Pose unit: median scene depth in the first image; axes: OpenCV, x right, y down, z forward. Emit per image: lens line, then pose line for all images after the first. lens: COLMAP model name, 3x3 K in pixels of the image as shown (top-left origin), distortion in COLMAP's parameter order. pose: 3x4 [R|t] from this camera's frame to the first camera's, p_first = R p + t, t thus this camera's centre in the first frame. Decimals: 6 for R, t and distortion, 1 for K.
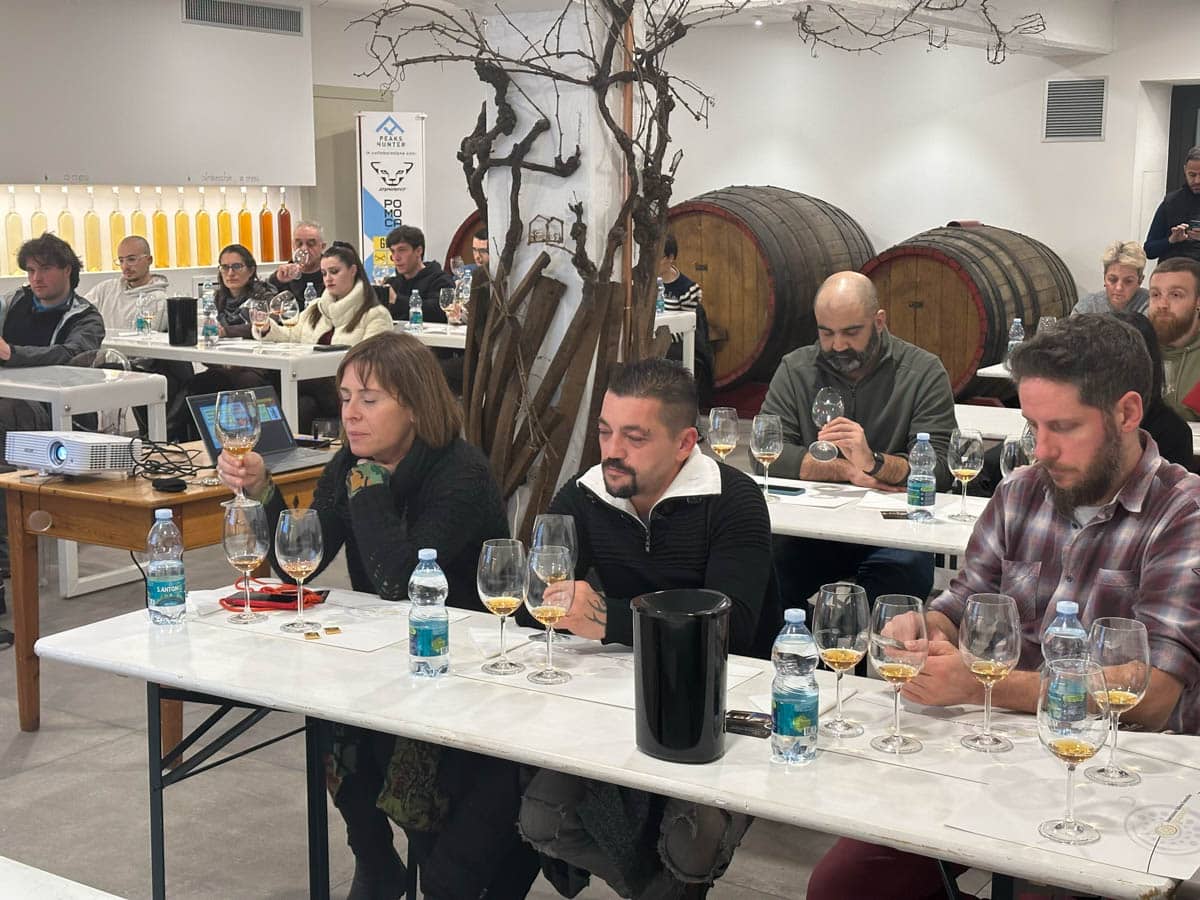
lens RADIAL K [[1653.3, 0, 600.0], [0, 1653.3, 450.0], [0, 0, 1]] dist [0.127110, -0.068504]
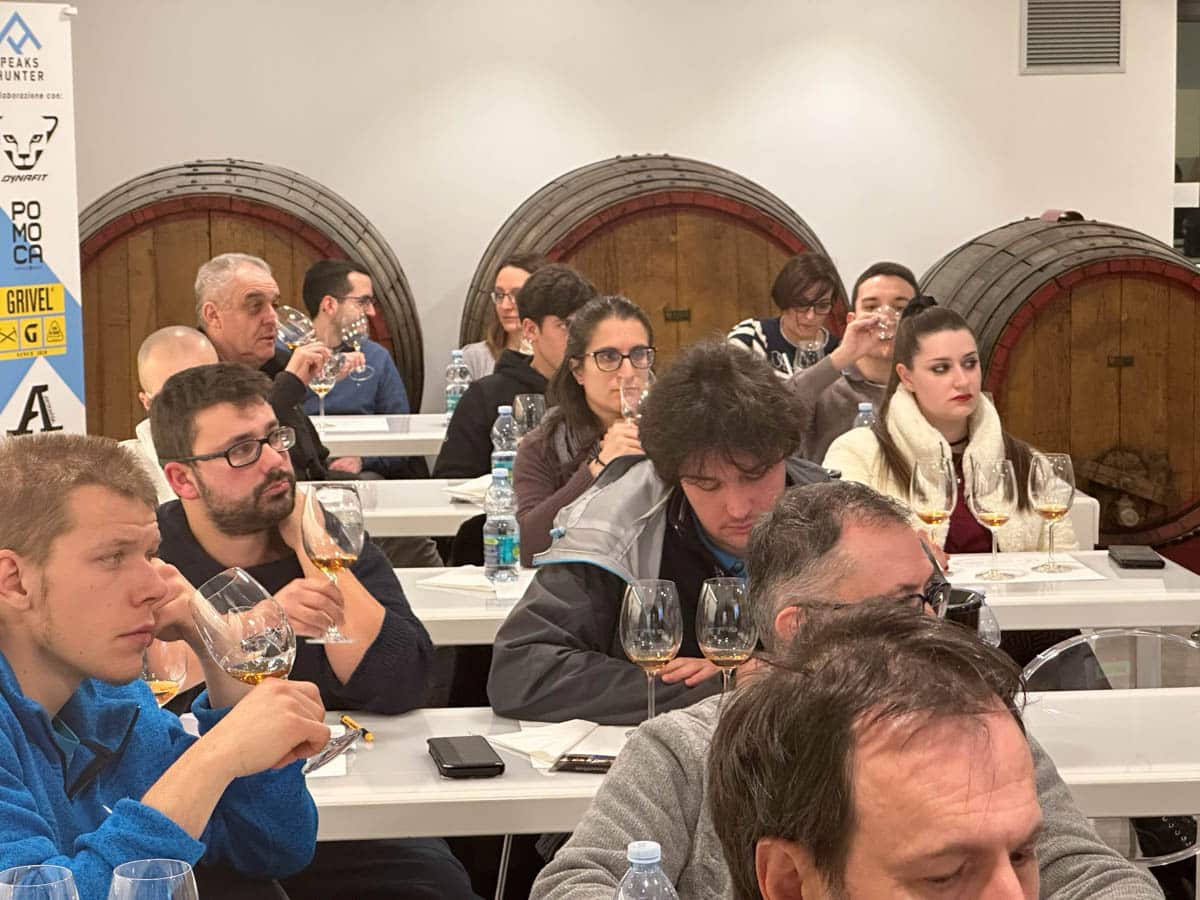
lens RADIAL K [[2654.5, 0, 597.2], [0, 2654.5, 434.0], [0, 0, 1]] dist [0.145096, 1.006873]
pose [[0.795035, -0.082926, 0.600868, -0.754652], [0.112022, 0.993644, -0.011088, -0.113833], [-0.596129, 0.076126, 0.799272, 0.613519]]
